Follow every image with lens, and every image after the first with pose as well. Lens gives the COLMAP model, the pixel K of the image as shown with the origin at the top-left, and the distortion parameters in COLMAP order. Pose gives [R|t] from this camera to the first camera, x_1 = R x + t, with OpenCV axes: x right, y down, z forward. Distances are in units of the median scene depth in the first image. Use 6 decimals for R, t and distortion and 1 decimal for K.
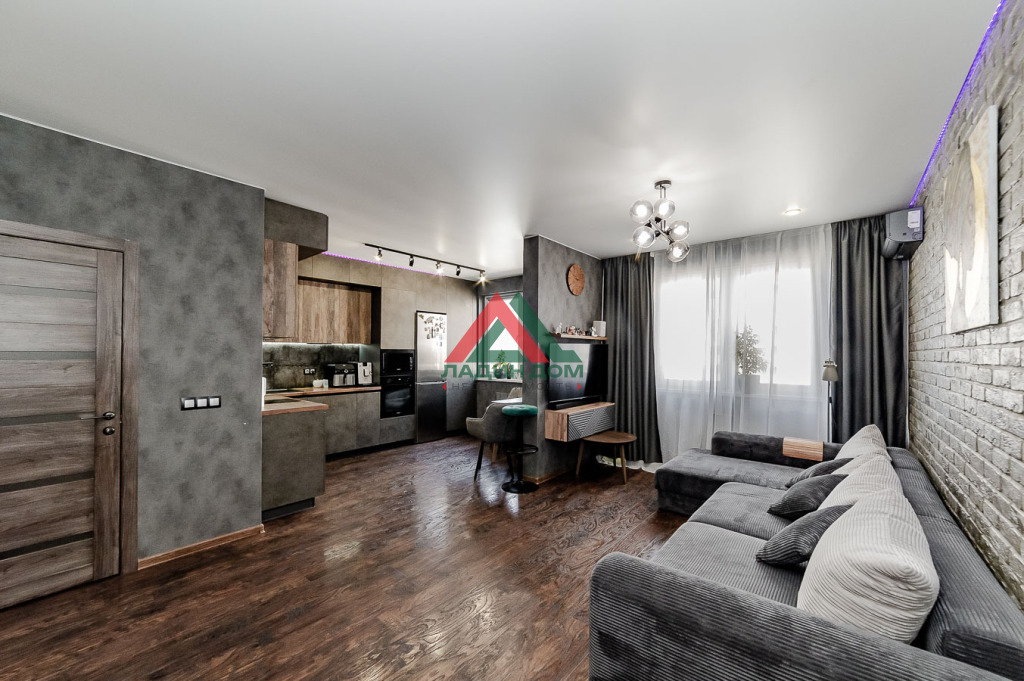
lens RADIAL K [[410.7, 0, 517.4], [0, 410.7, 349.4], [0, 0, 1]] dist [-0.009950, 0.003935]
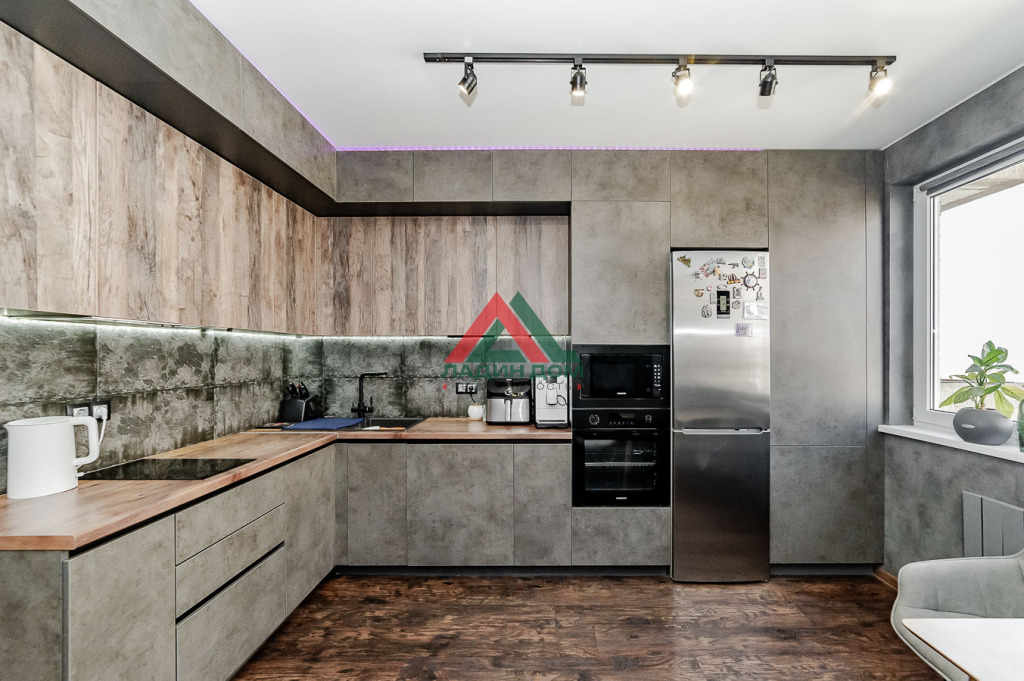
lens RADIAL K [[410.7, 0, 542.4], [0, 410.7, 352.4], [0, 0, 1]] dist [-0.009950, 0.003935]
pose [[0.636908, -0.005425, -0.770921, -0.020642], [0.009760, 0.999952, 0.001027, 0.006212], [0.770878, -0.008179, 0.636930, 0.730803]]
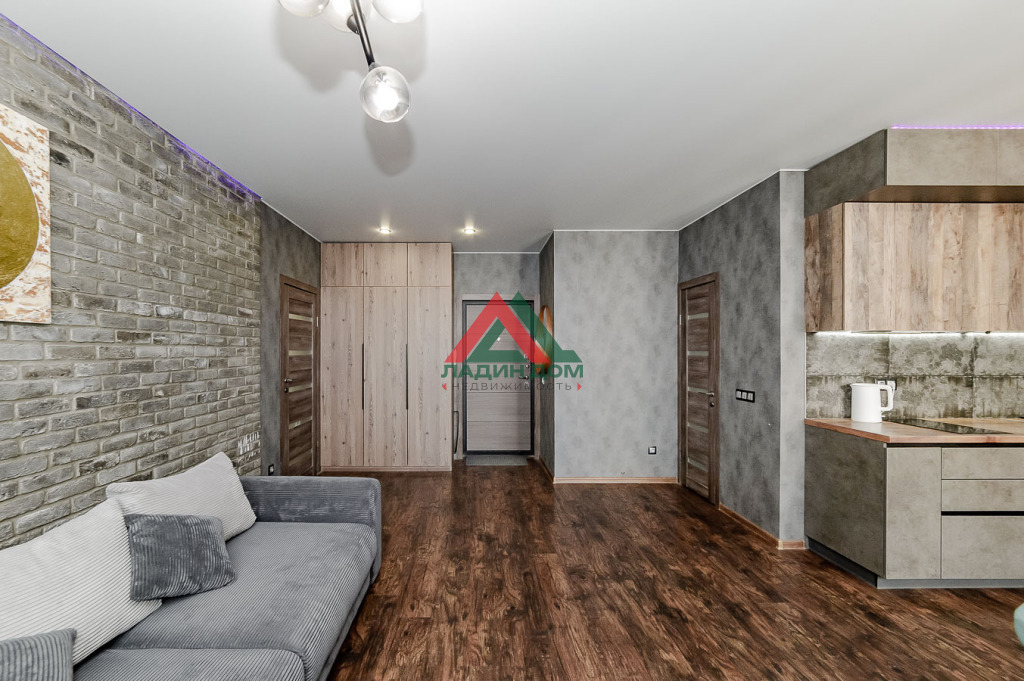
lens RADIAL K [[410.7, 0, 483.4], [0, 410.7, 353.7], [0, 0, 1]] dist [-0.009950, 0.003935]
pose [[-0.764605, 0.002494, -0.644495, 0.267790], [0.004373, 0.999990, -0.001318, 0.006393], [0.644485, -0.003826, -0.764608, 0.733200]]
